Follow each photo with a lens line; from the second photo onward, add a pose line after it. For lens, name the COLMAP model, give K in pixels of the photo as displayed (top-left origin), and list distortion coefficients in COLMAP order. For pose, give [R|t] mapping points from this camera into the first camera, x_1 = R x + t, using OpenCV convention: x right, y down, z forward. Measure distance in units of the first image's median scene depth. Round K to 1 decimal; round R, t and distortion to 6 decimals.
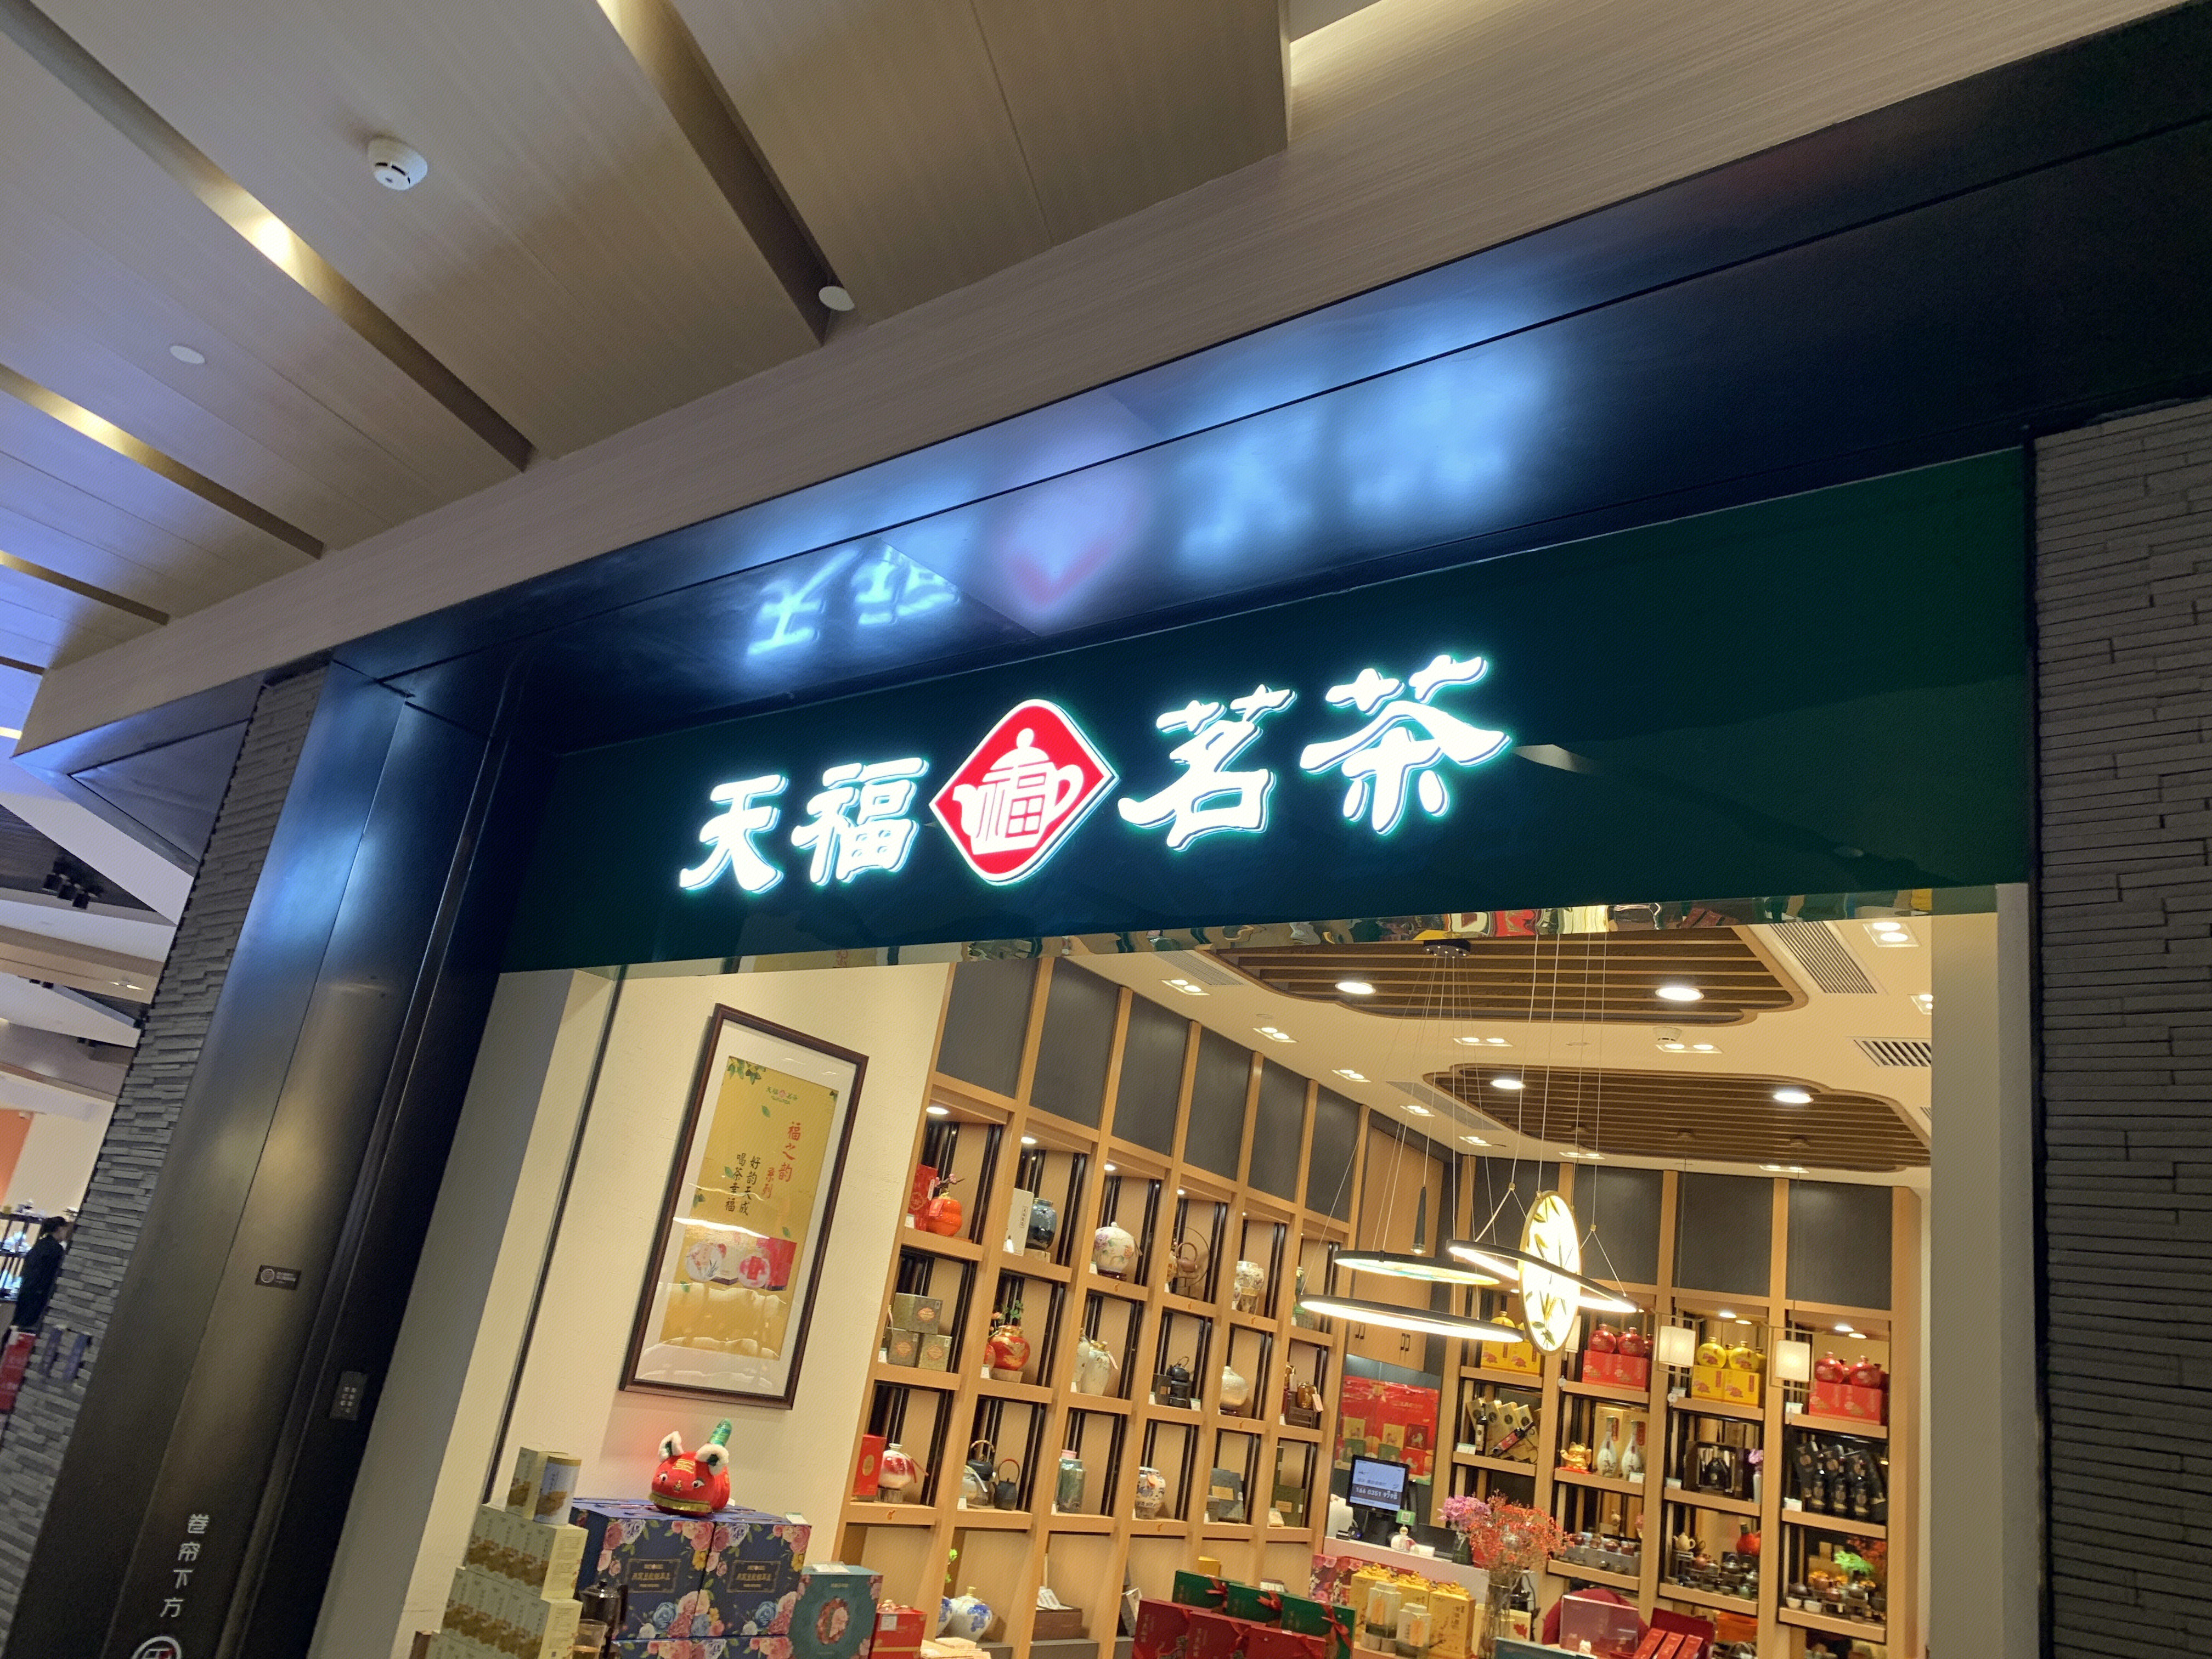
lens RADIAL K [[1713.2, 0, 1108.7], [0, 1713.2, 831.1], [0, 0, 1]] dist [0.065895, -0.001137]
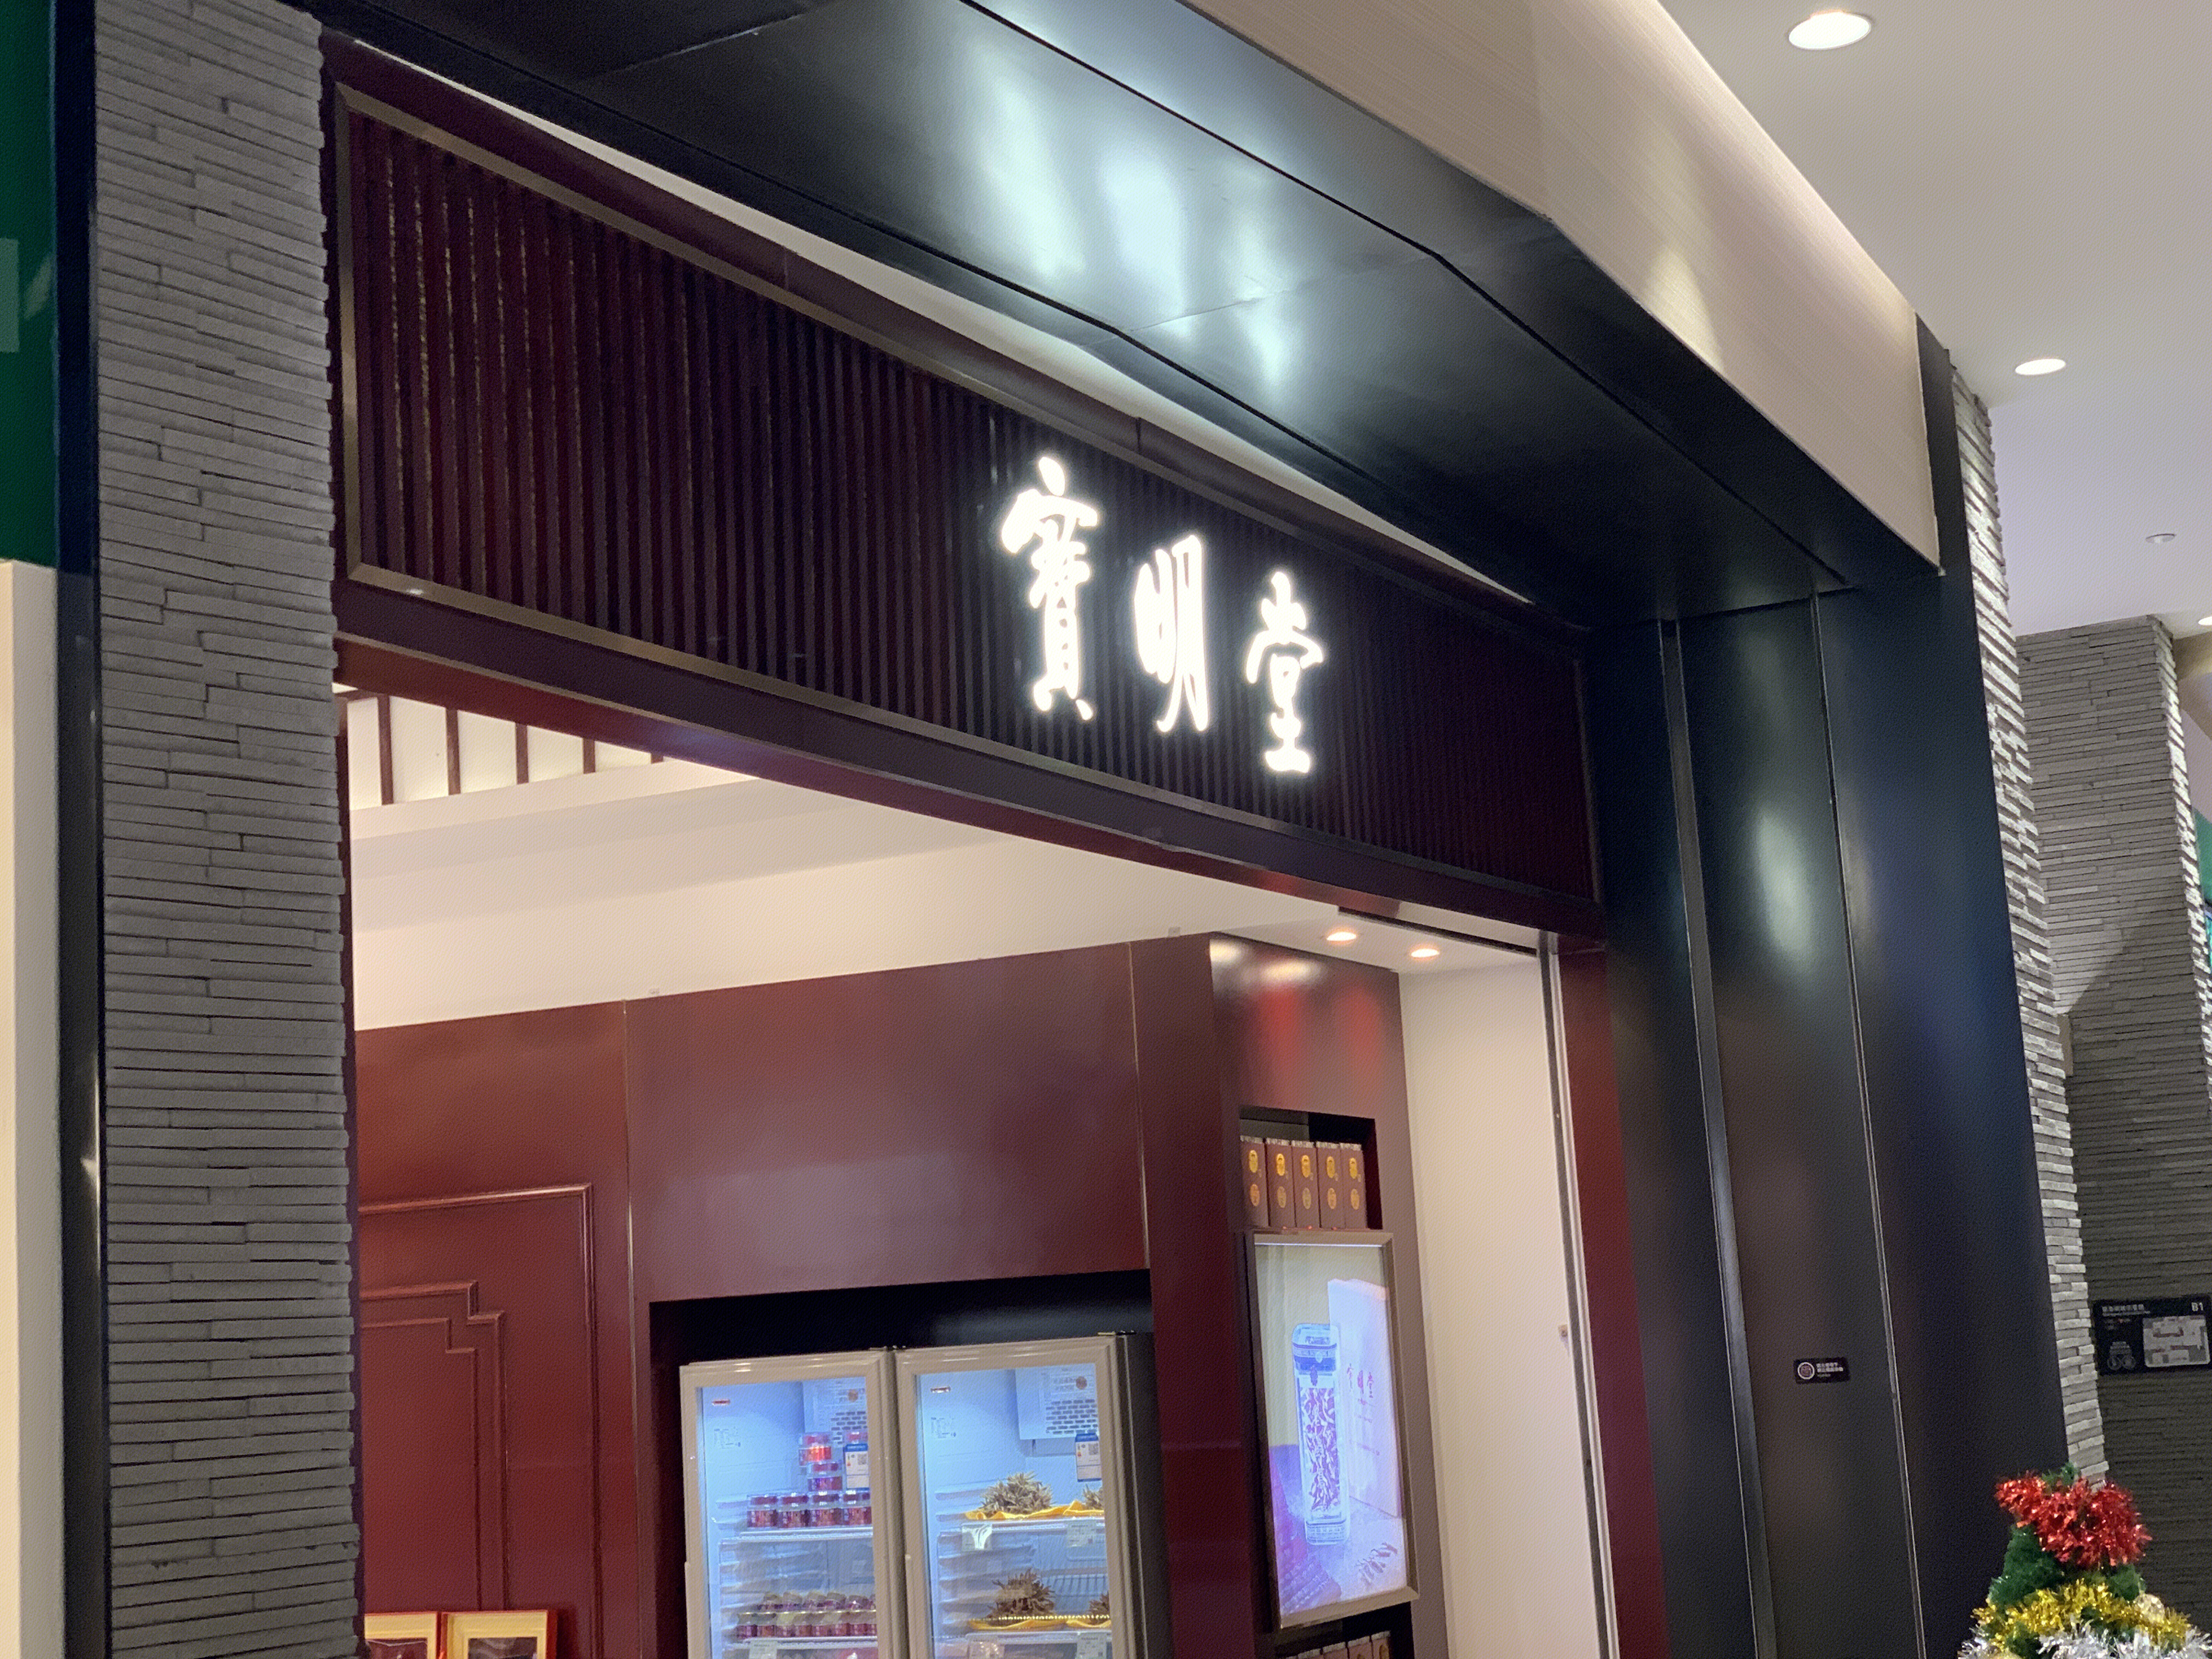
lens RADIAL K [[3354.5, 0, 1107.0], [0, 3354.5, 825.7], [0, 0, 1]] dist [0.025841, 0.000000]
pose [[-0.114014, 0.012948, 0.993395, -1.010192], [-0.264871, 0.963327, -0.042956, 0.084452], [-0.957520, -0.268019, -0.106404, 0.786273]]
